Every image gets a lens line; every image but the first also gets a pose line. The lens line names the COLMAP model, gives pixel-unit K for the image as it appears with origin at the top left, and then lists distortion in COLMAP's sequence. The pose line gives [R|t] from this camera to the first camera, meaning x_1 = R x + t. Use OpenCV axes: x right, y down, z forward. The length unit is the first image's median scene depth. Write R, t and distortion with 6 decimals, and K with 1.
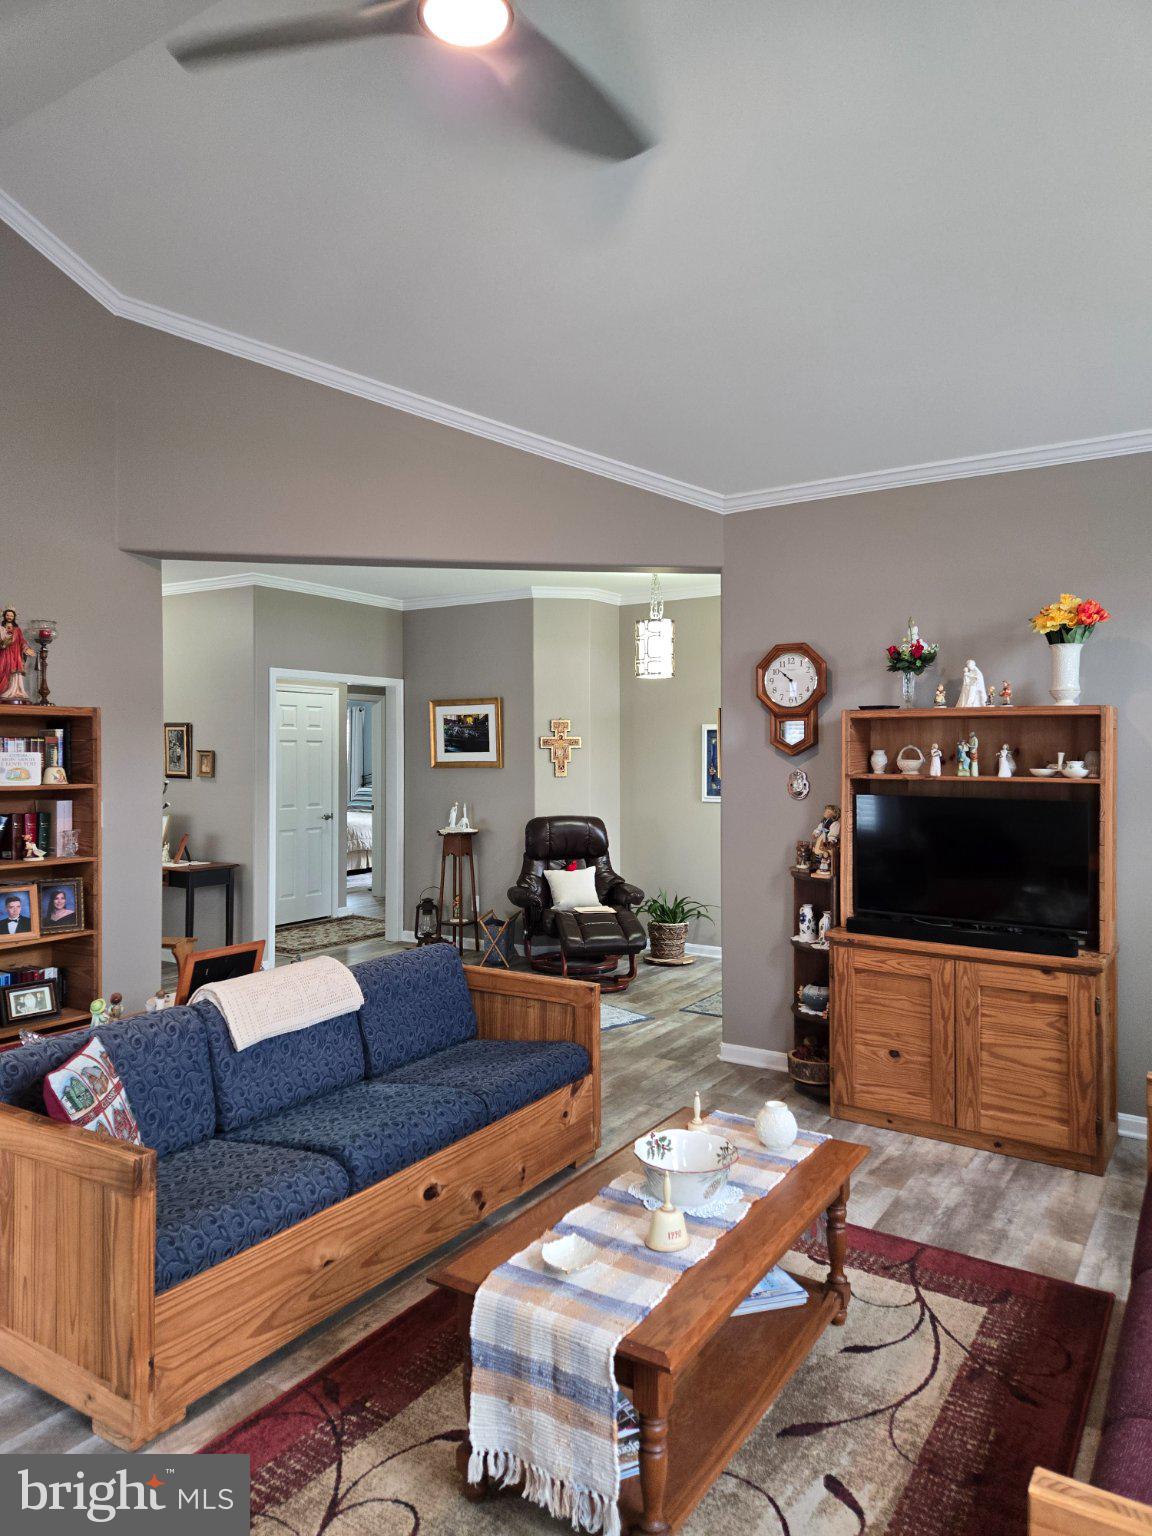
lens RADIAL K [[1025.6, 0, 576.0], [0, 1025.6, 768.0], [0, 0, 1]] dist [0.076976, -0.056542]
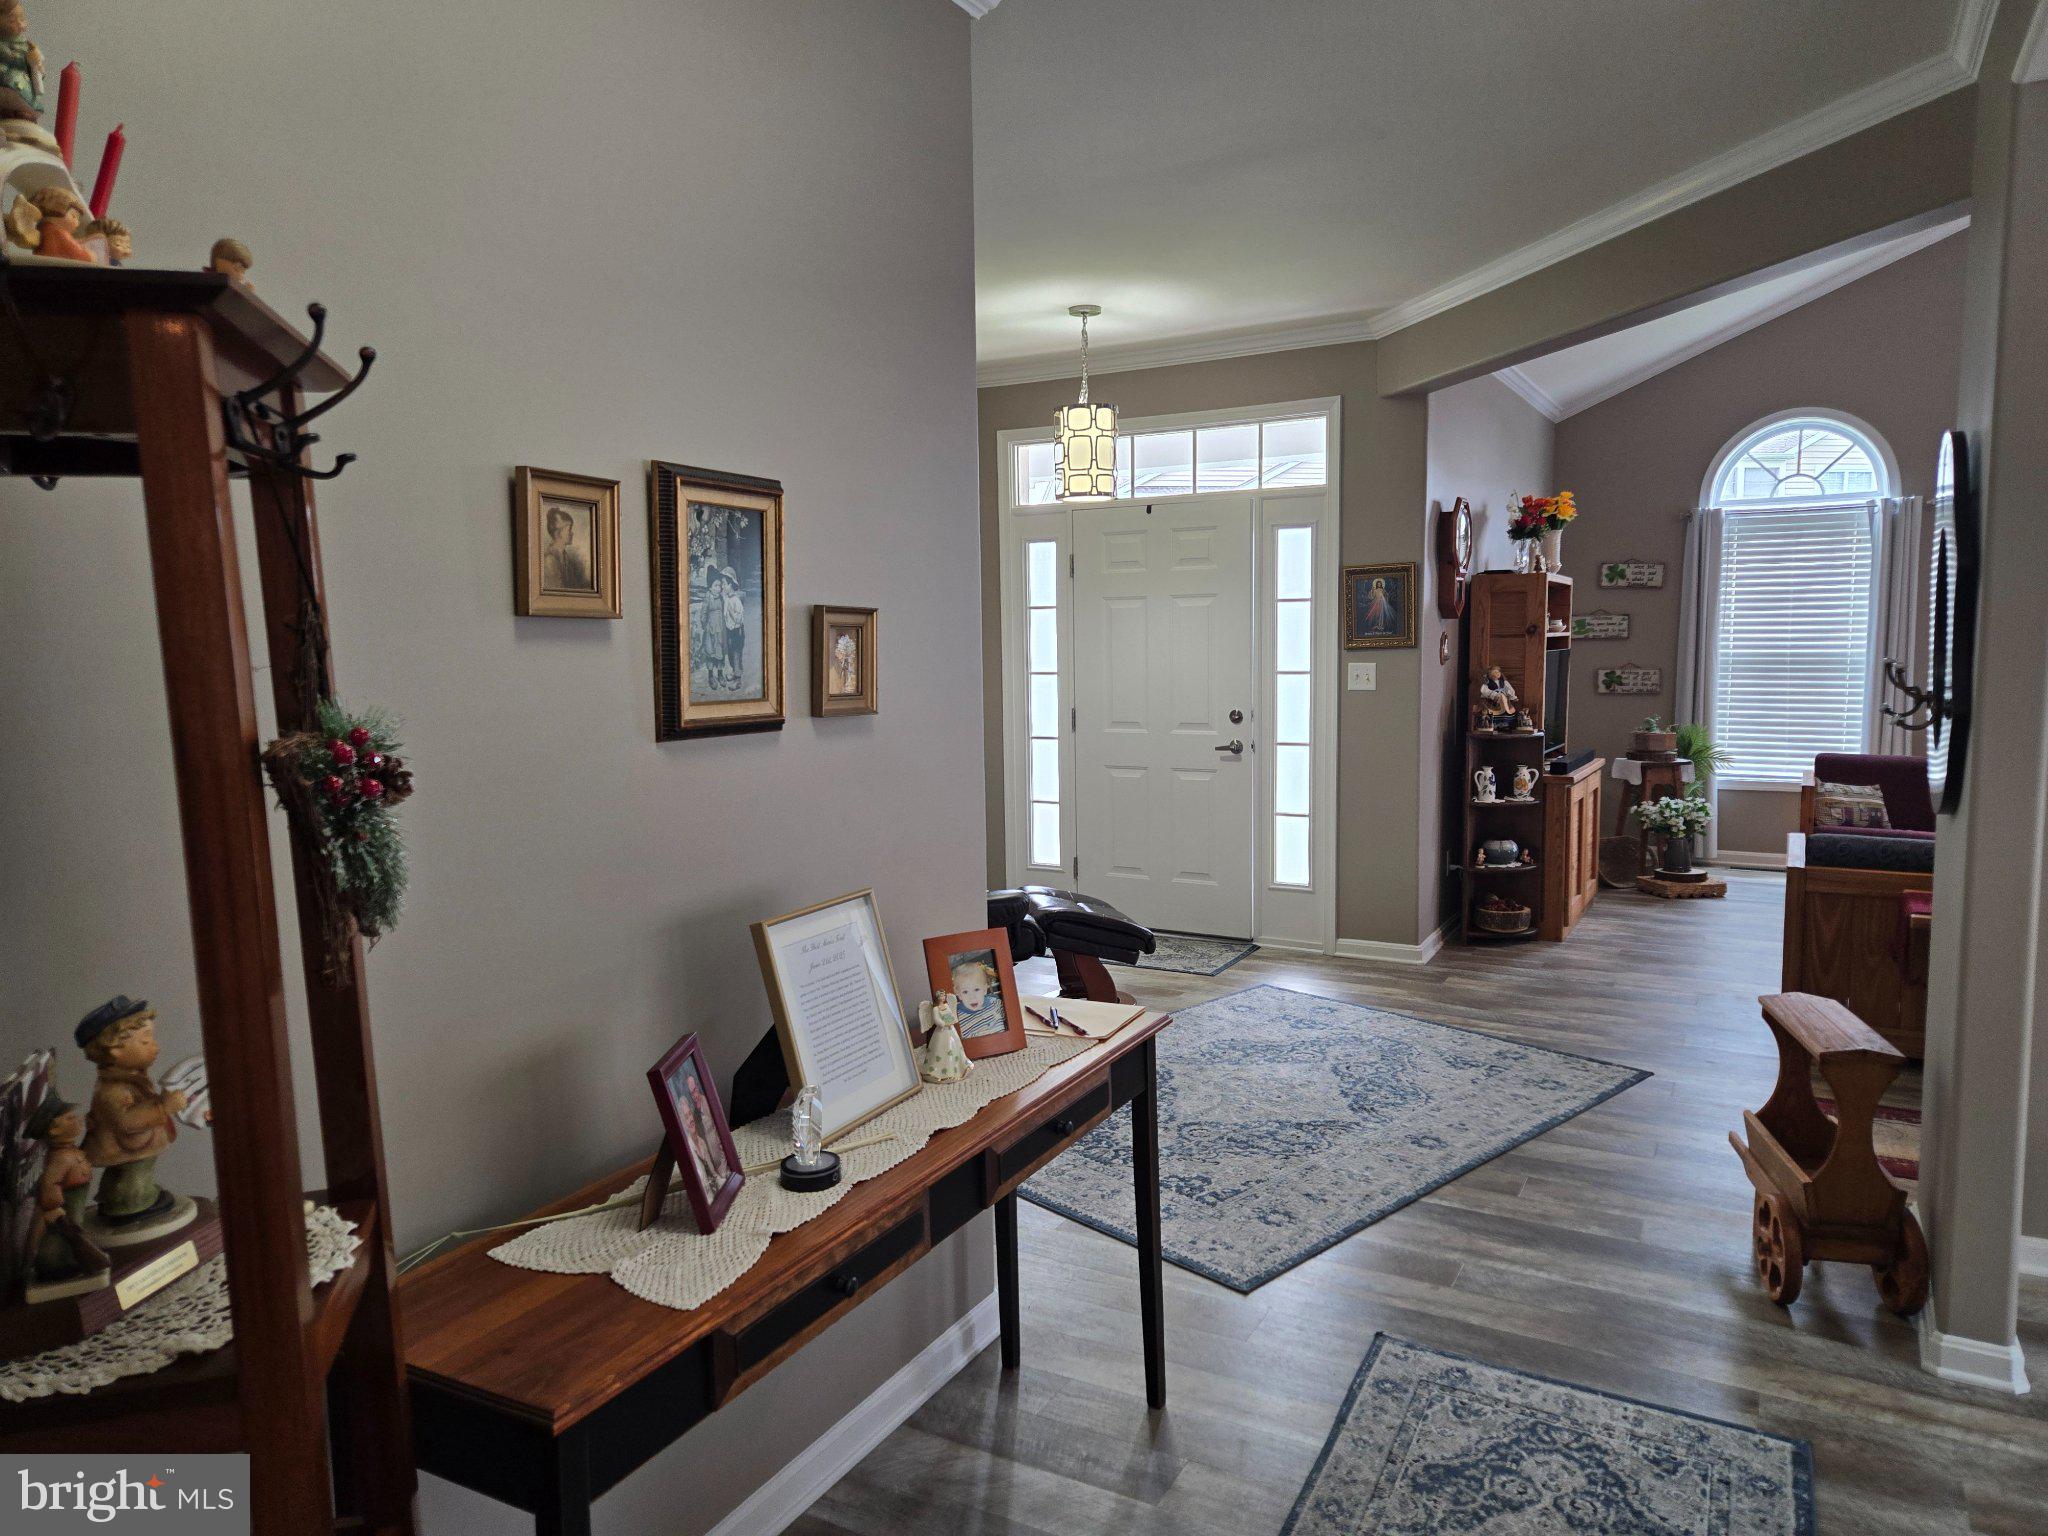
lens RADIAL K [[1378.3, 0, 1001.4], [0, 1378.3, 774.7], [0, 0, 1]] dist [0.075014, -0.057640]
pose [[-0.058523, -0.106462, 0.992593, -1.110220], [0.026981, 0.993765, 0.108179, -0.019260], [-0.997921, 0.033112, -0.055286, 1.576633]]
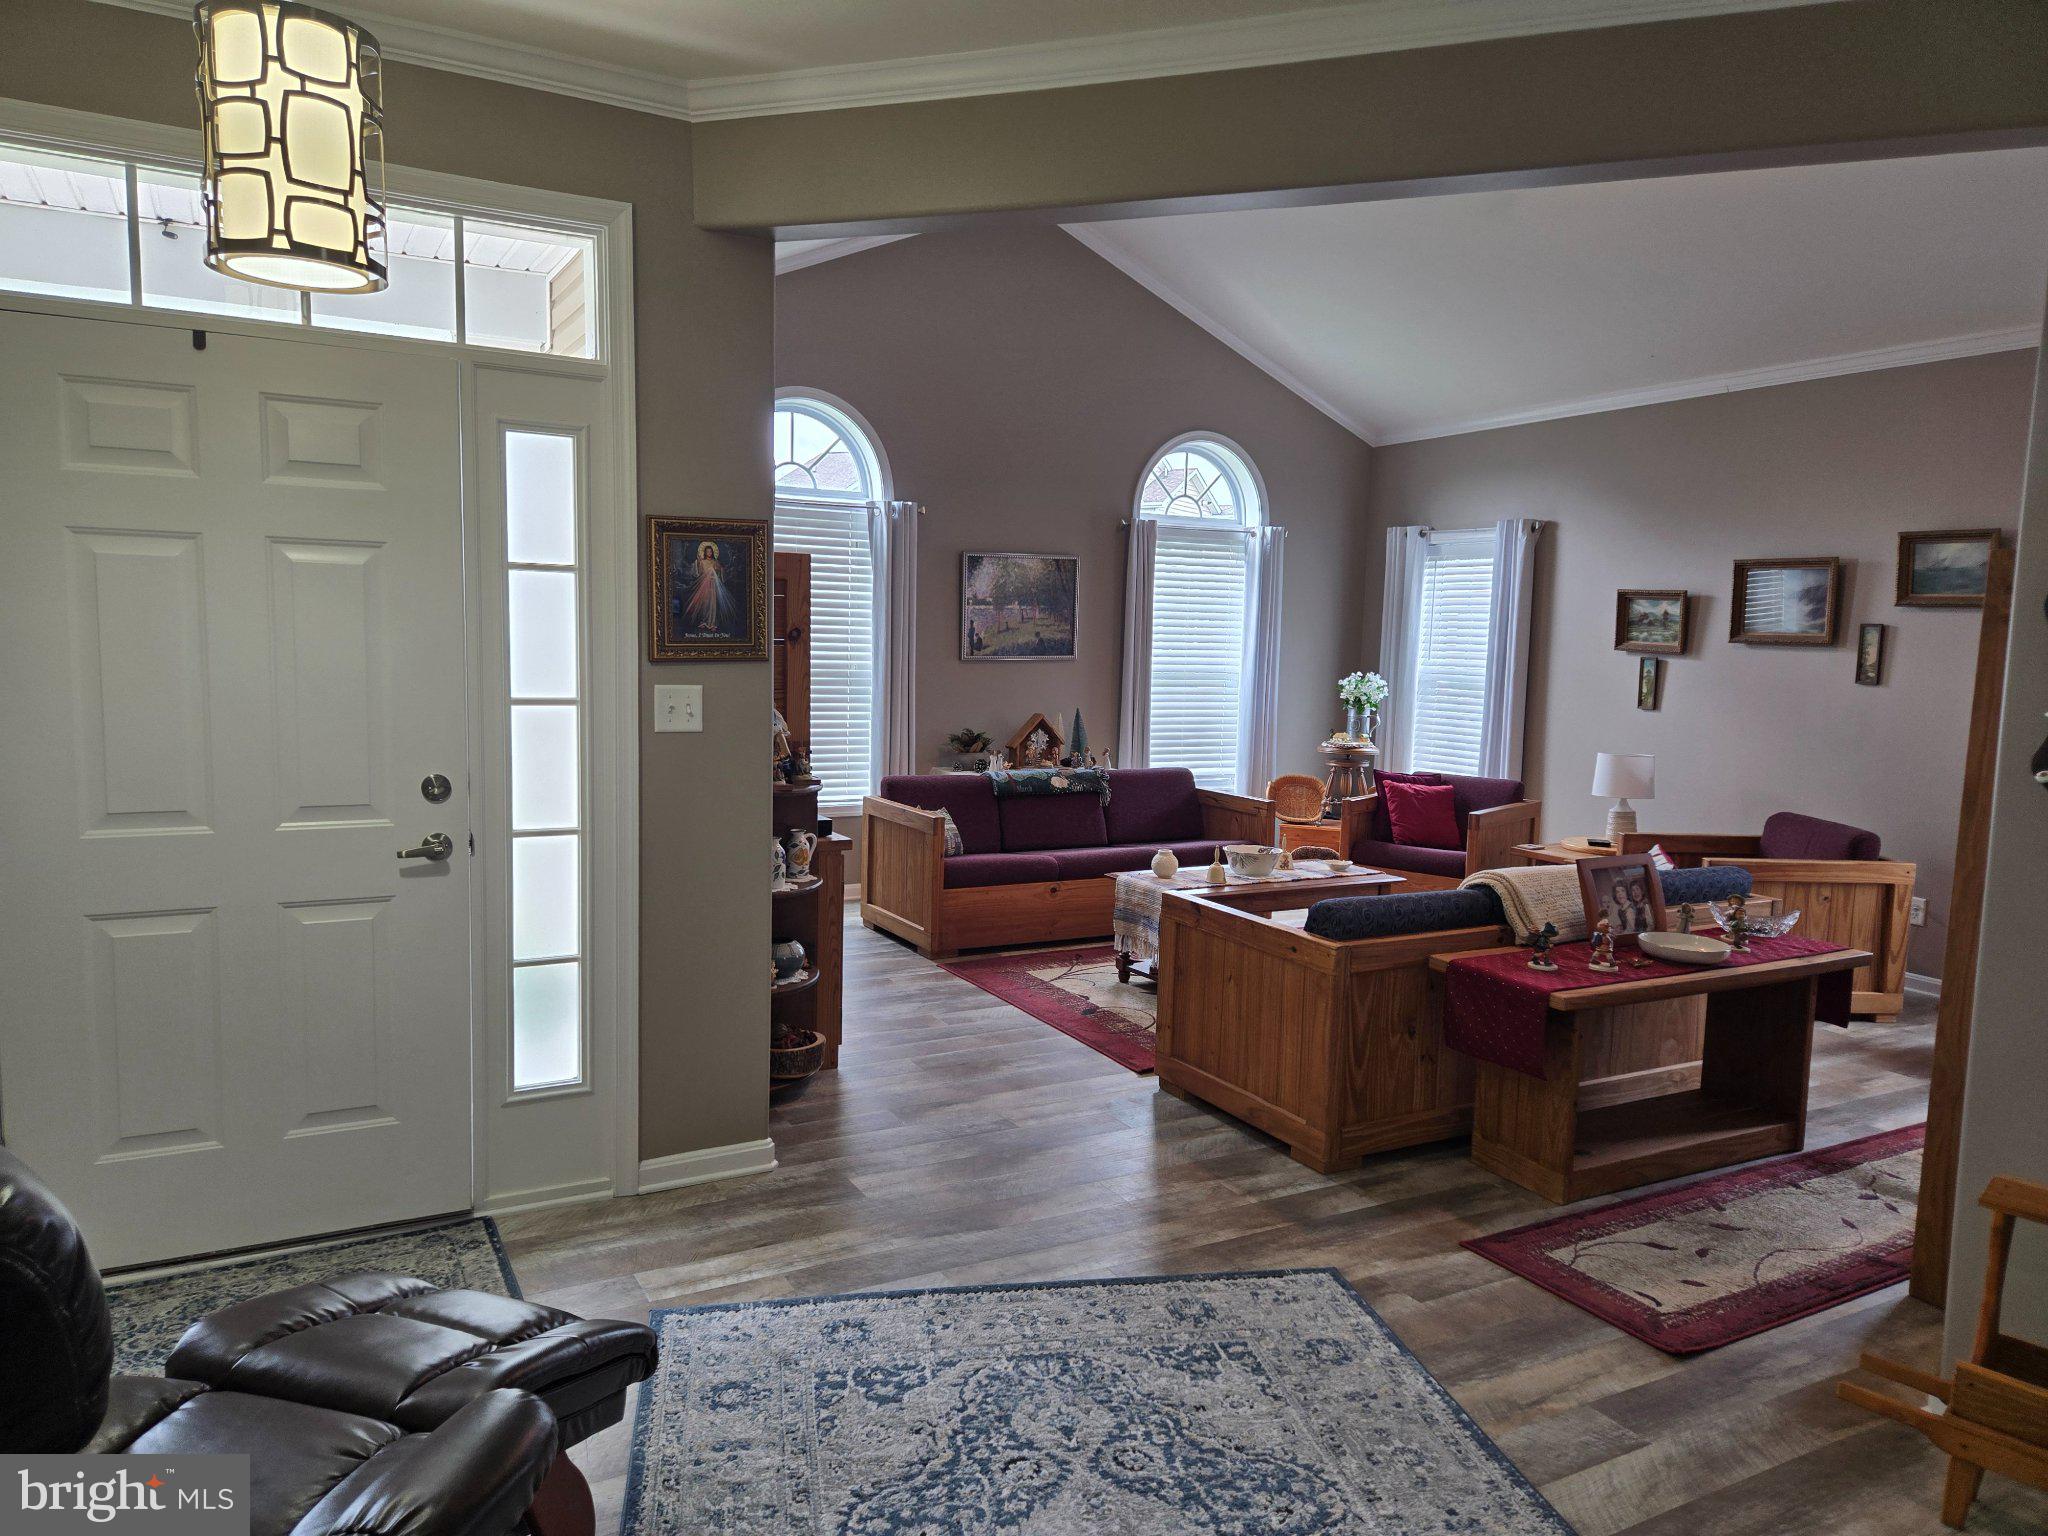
lens RADIAL K [[1378.3, 0, 1001.4], [0, 1378.3, 774.7], [0, 0, 1]] dist [0.075014, -0.057640]
pose [[-0.879053, -0.075213, 0.470753, -0.333917], [-0.021821, 0.992789, 0.117873, -0.017961], [-0.476224, 0.093345, -0.874356, 1.746310]]
